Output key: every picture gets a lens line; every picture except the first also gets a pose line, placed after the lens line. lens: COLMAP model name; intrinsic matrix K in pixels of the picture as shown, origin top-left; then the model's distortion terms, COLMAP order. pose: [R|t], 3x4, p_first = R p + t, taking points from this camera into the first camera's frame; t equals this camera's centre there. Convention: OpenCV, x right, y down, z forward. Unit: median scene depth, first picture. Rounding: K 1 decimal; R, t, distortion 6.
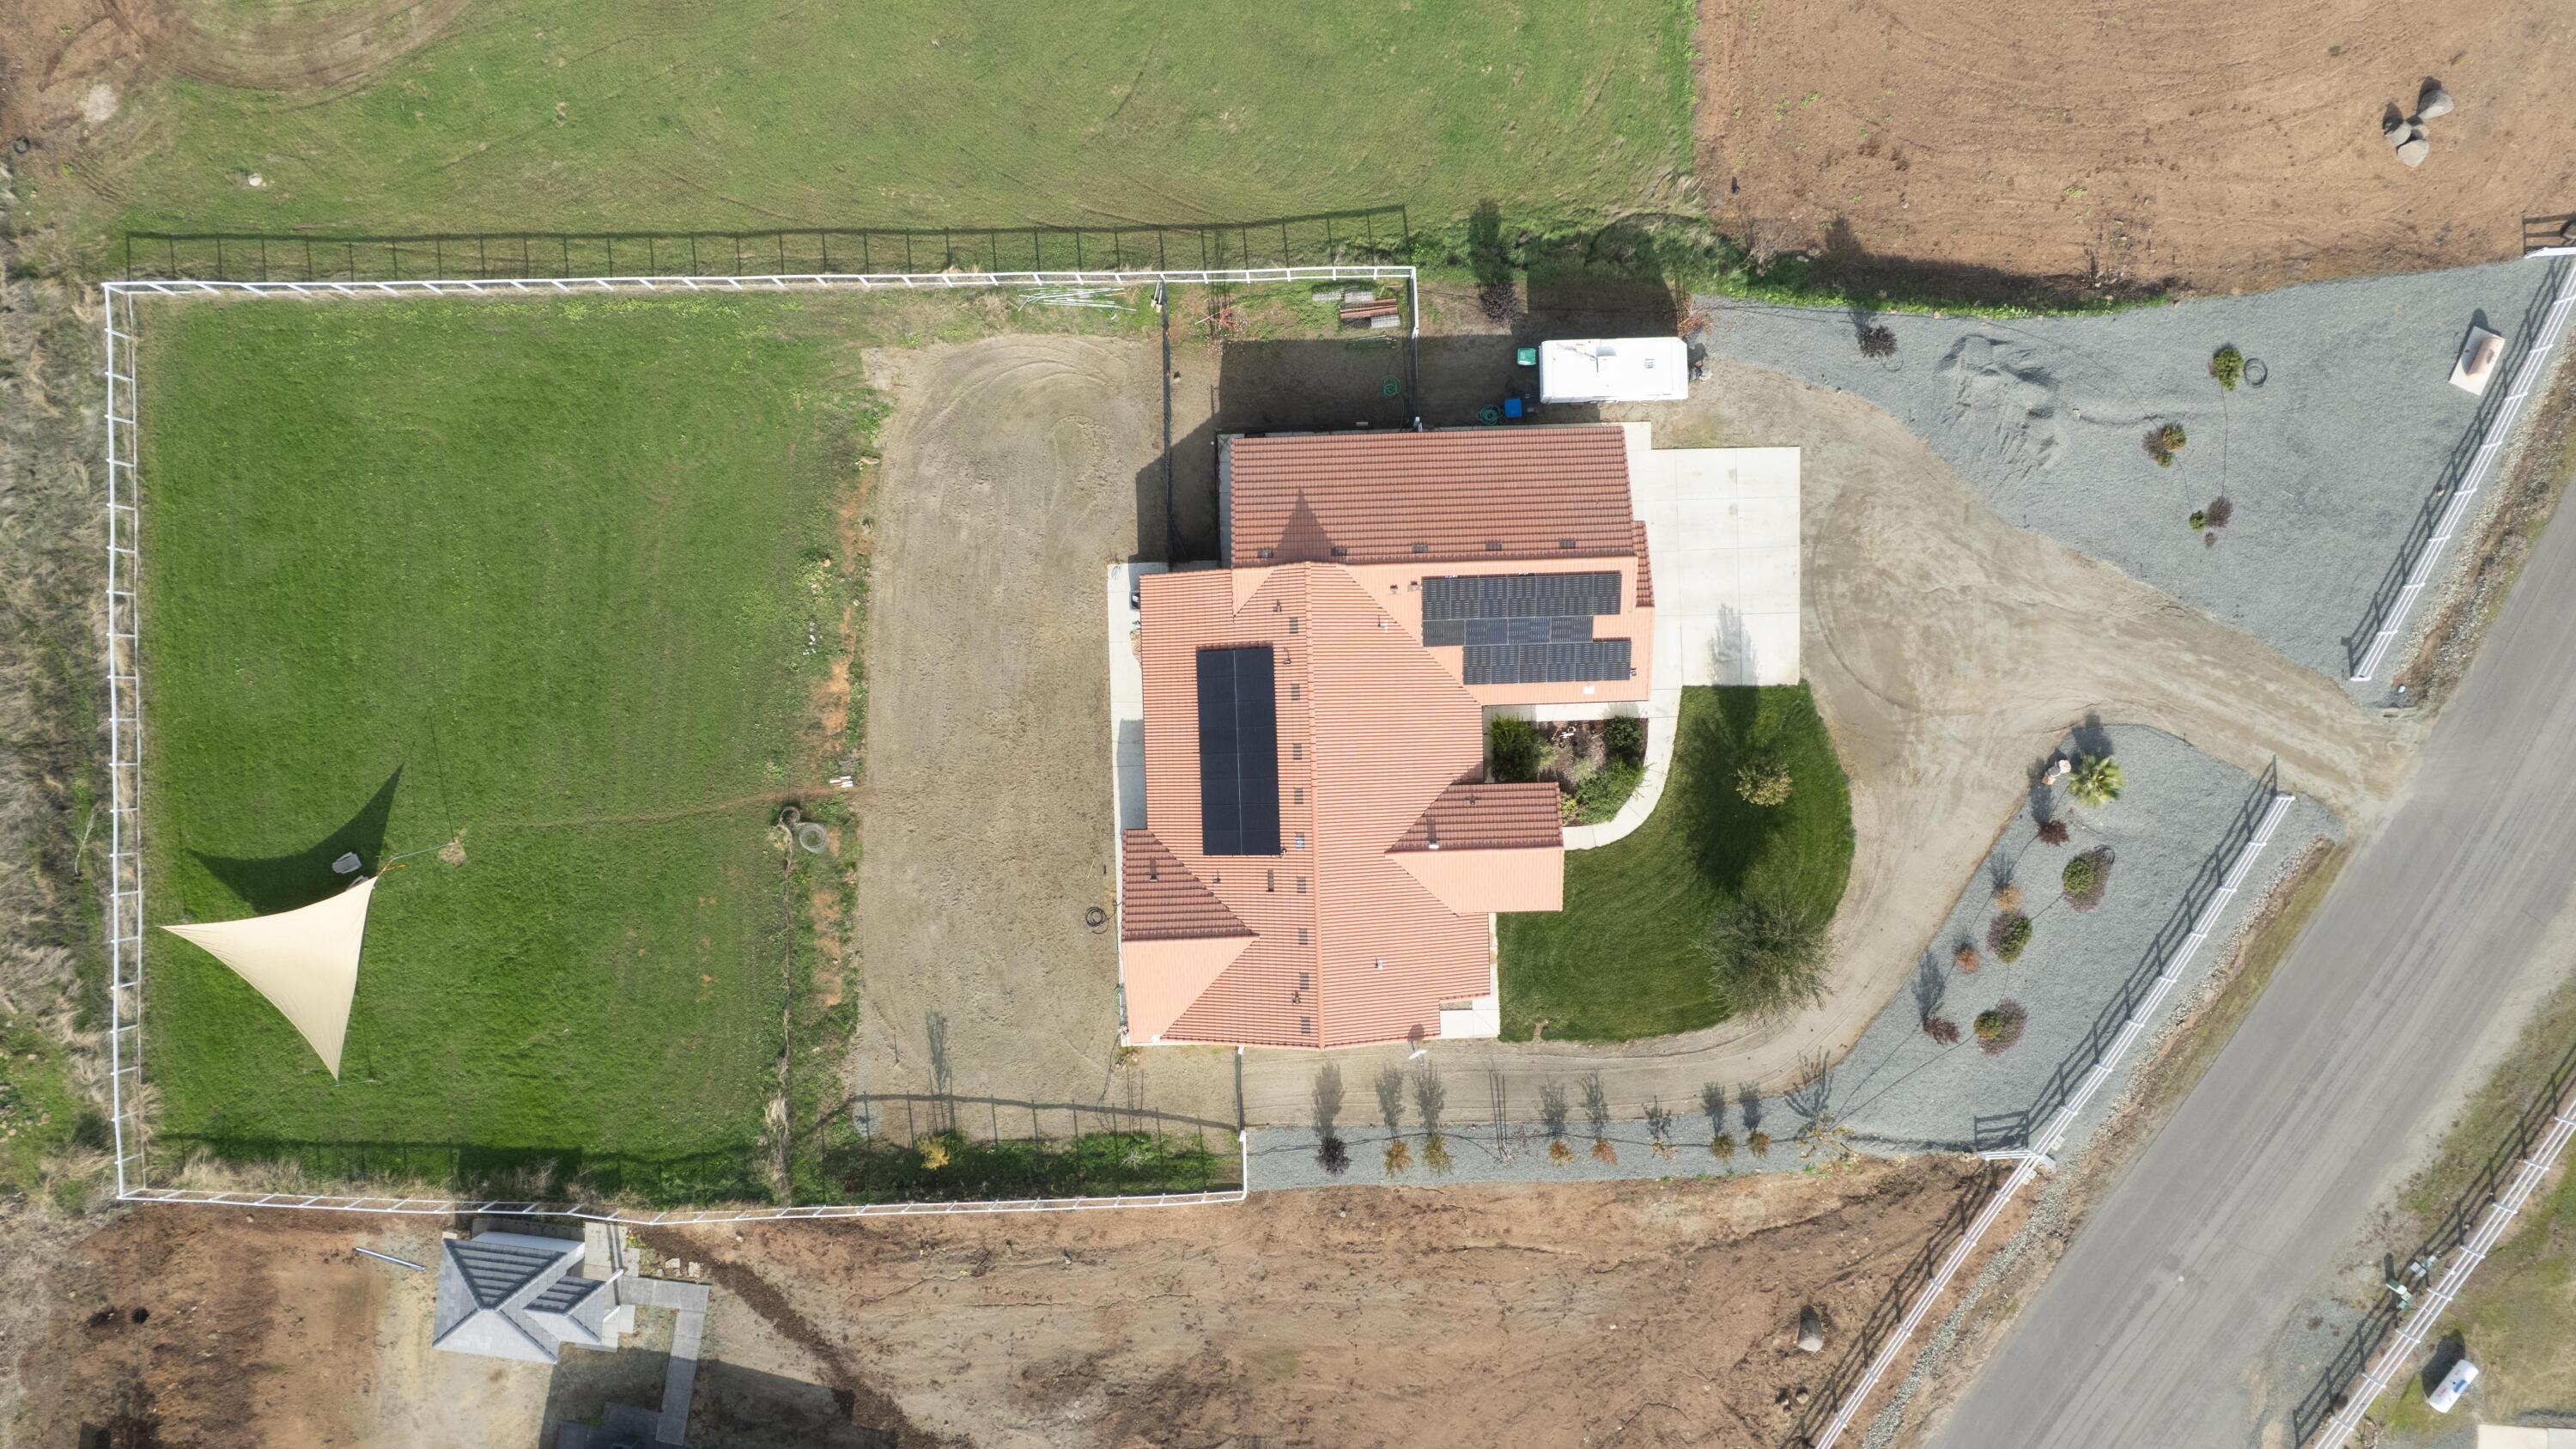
lens RADIAL K [[1703.7, 0, 1288.4], [0, 1703.7, 736.5], [0, 0, 1]] dist [-0.050979, 0.000071]
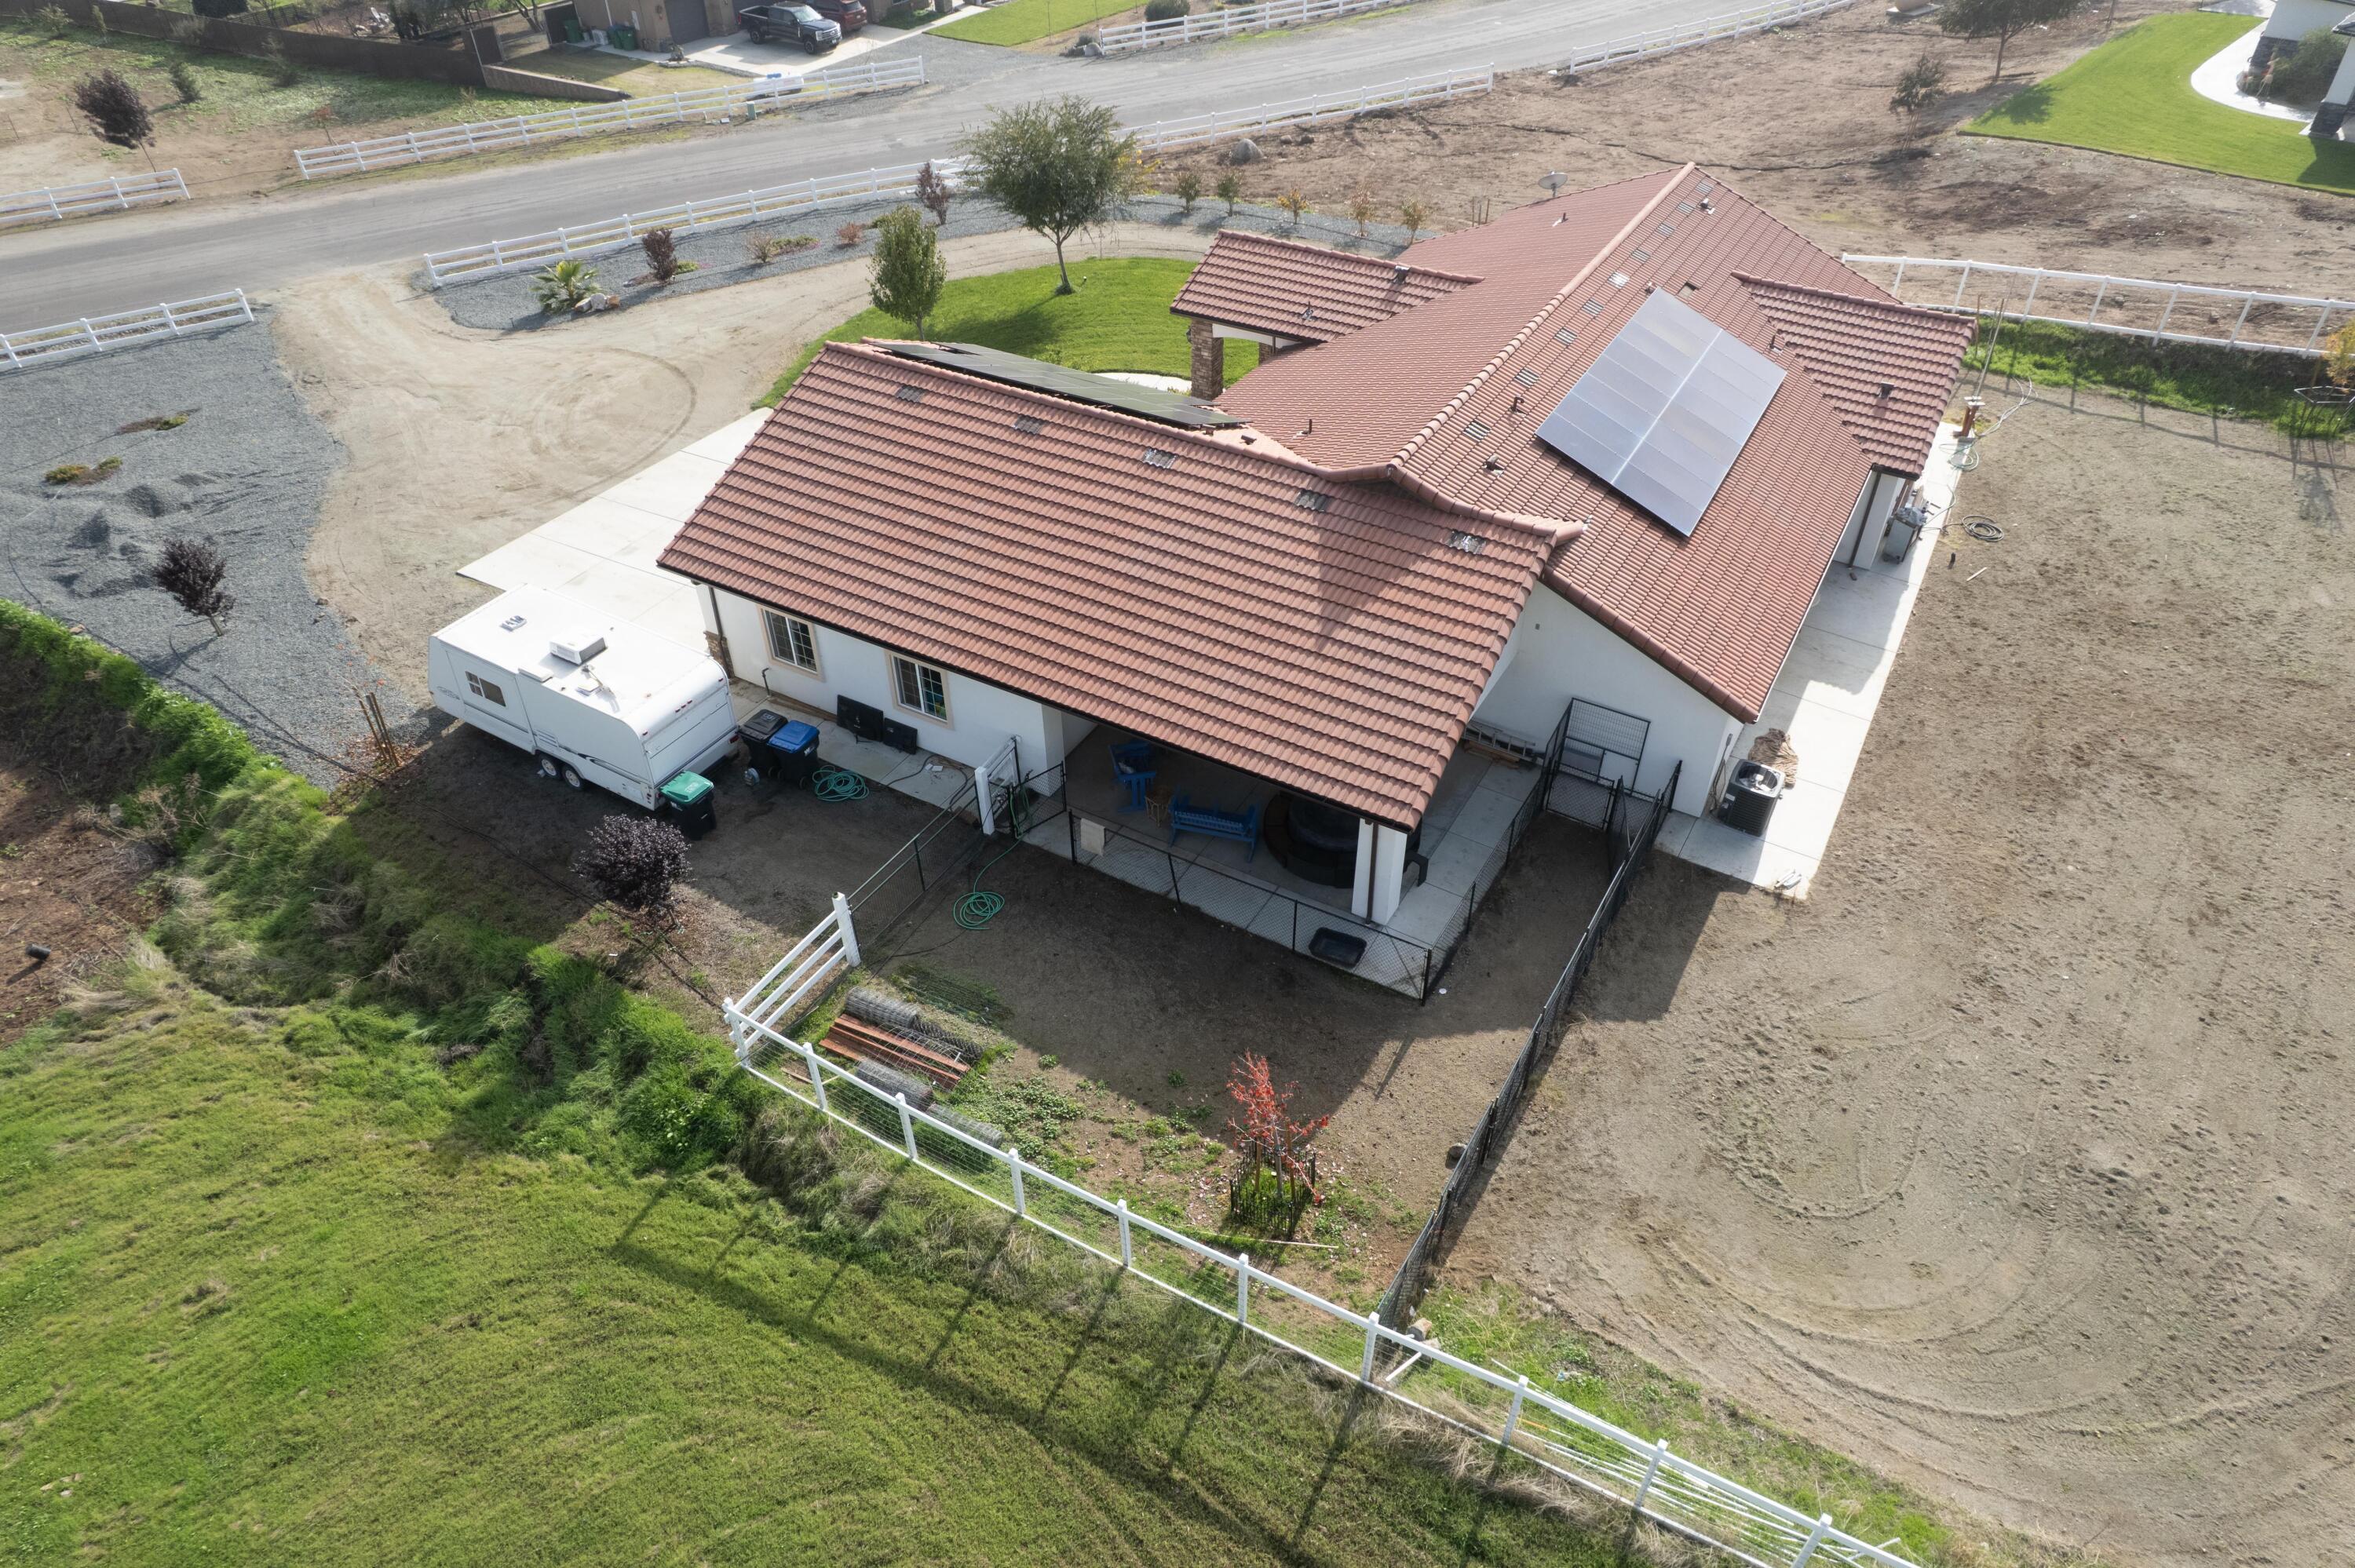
lens RADIAL K [[1510.9, 0, 1192.8], [0, 1510.9, 791.2], [0, 0, 1]] dist [-0.066925, 0.055227]
pose [[-0.850711, -0.319636, 0.417281, -0.123388], [0.525111, -0.552191, 0.647568, -0.395164], [0.023433, 0.770012, 0.637599, 0.750267]]
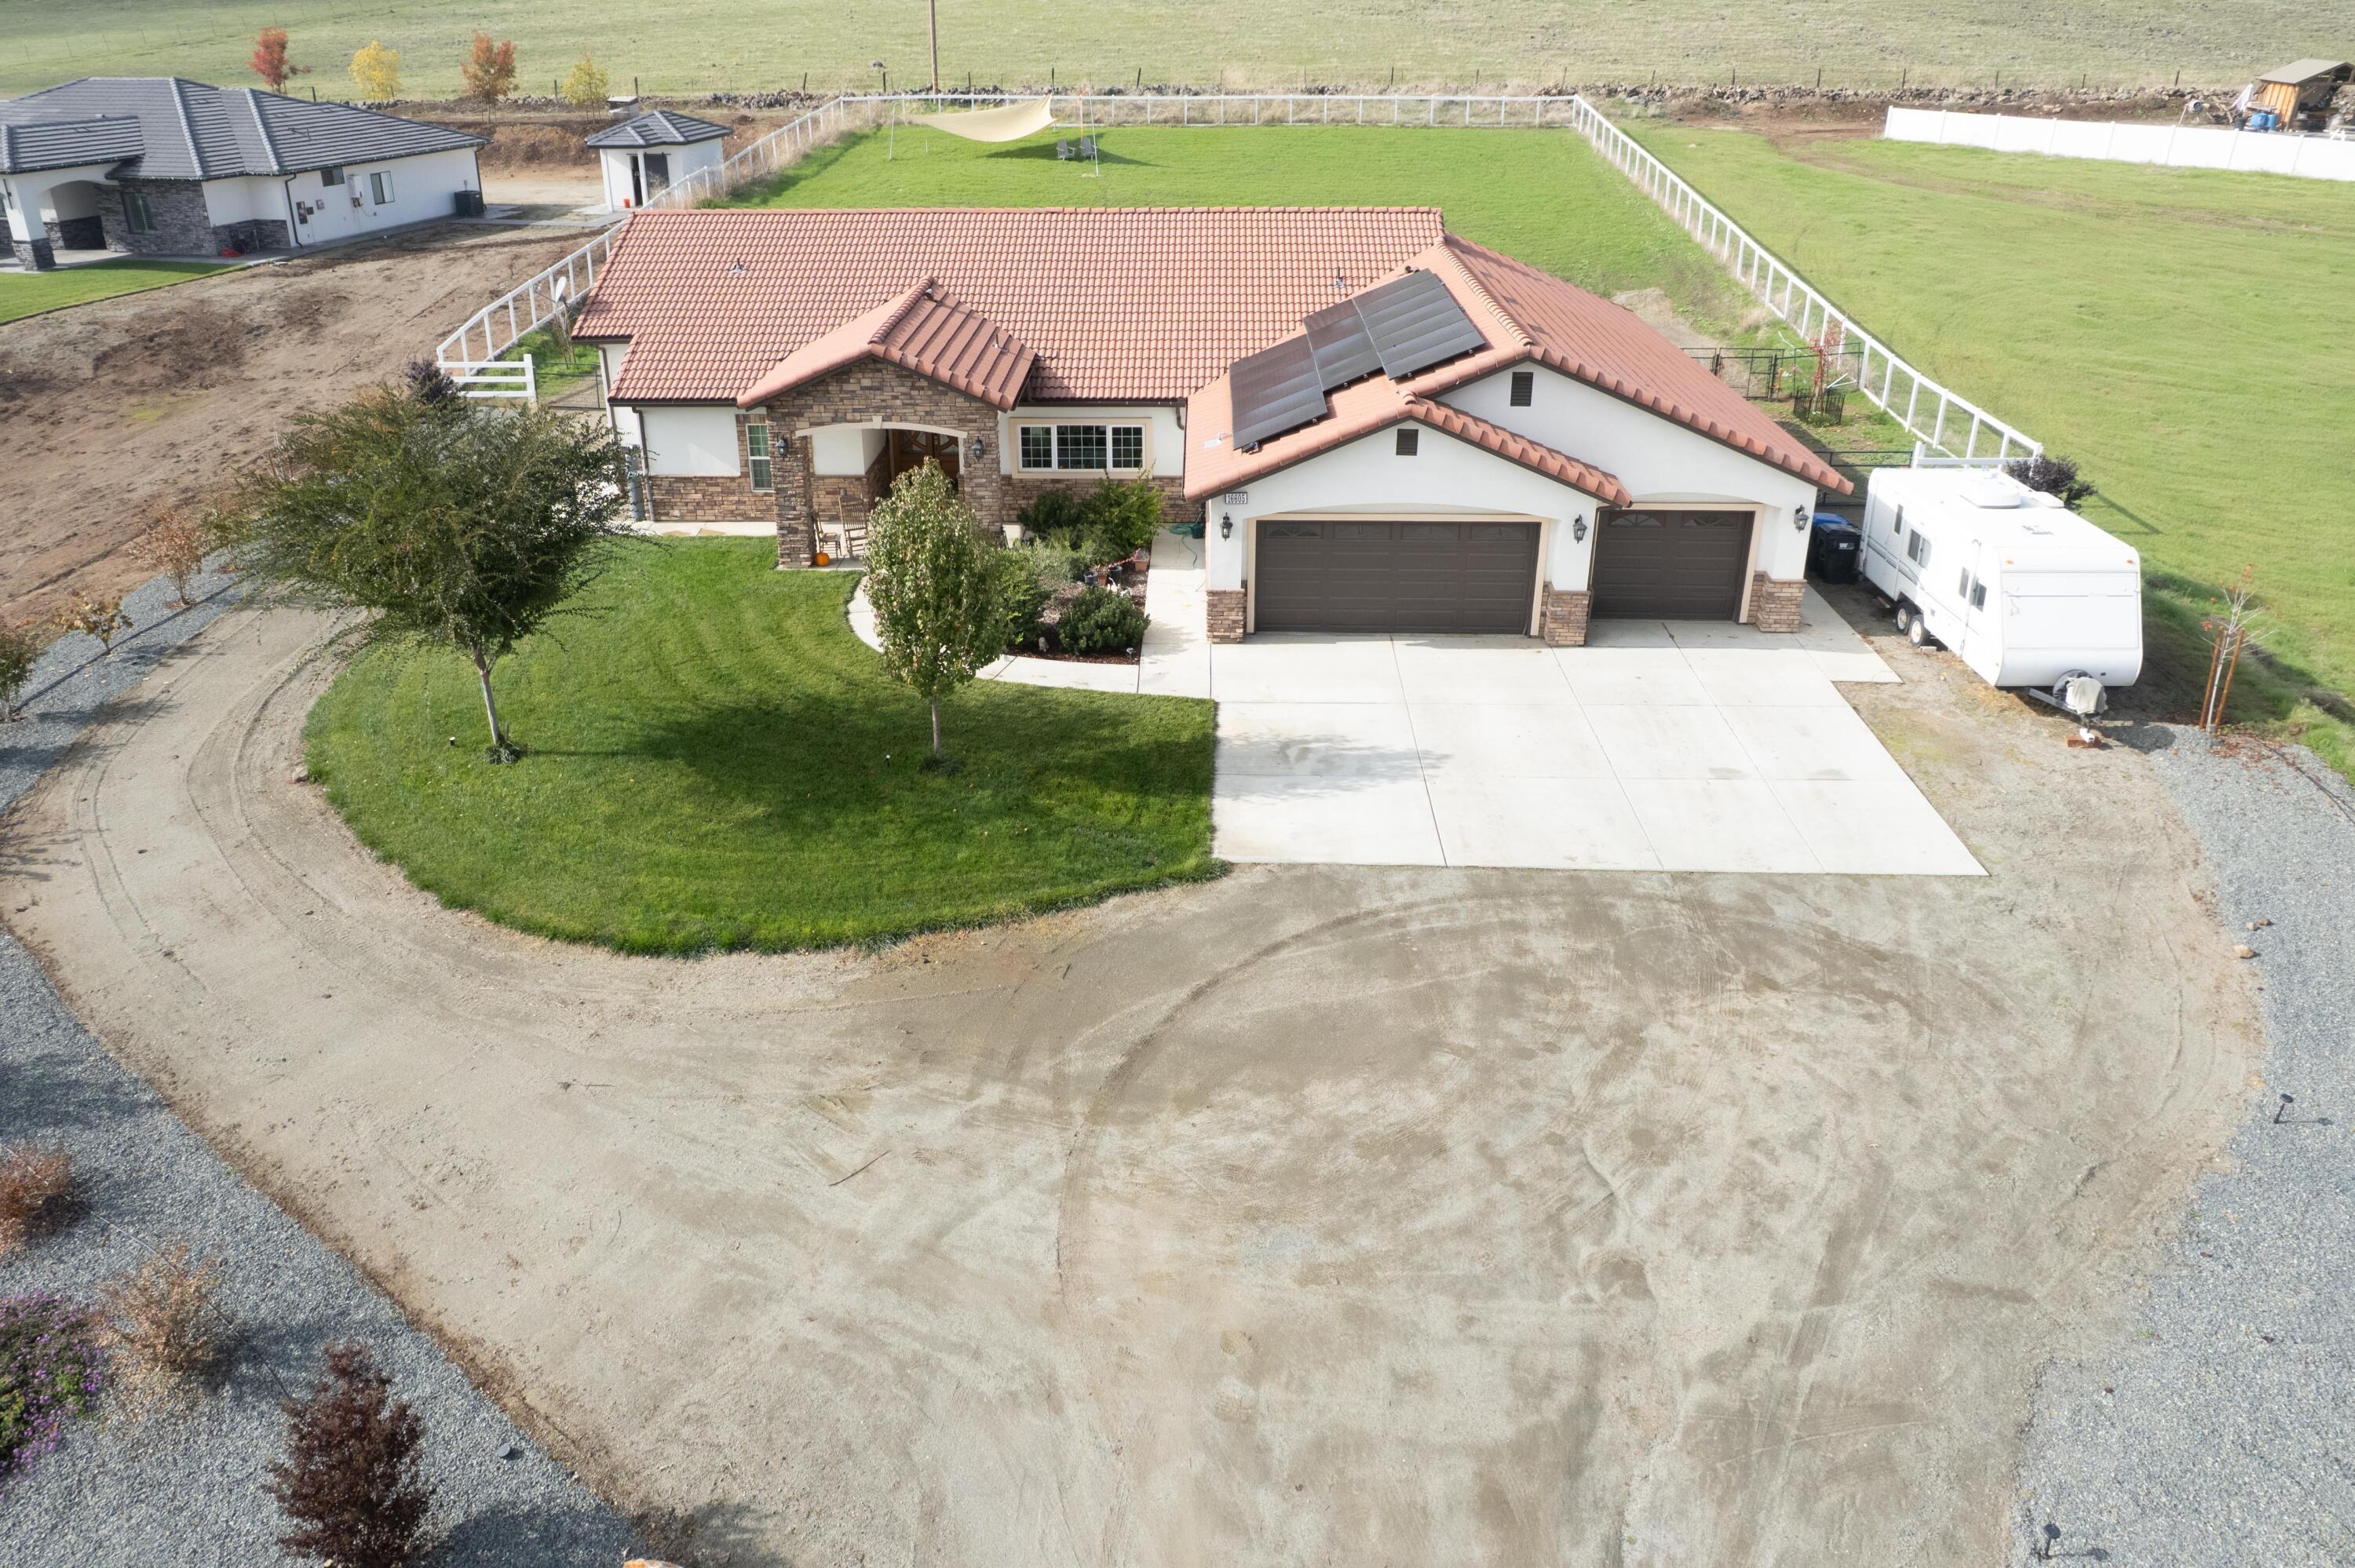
lens RADIAL K [[1679.9, 0, 1132.0], [0, 1679.9, 717.9], [0, 0, 1]] dist [-0.058938, 0.047724]
pose [[-0.071206, 0.419932, -0.904758, 0.568726], [-0.997459, -0.027973, 0.065519, -0.035130], [0.002205, 0.907124, 0.420857, 0.843241]]
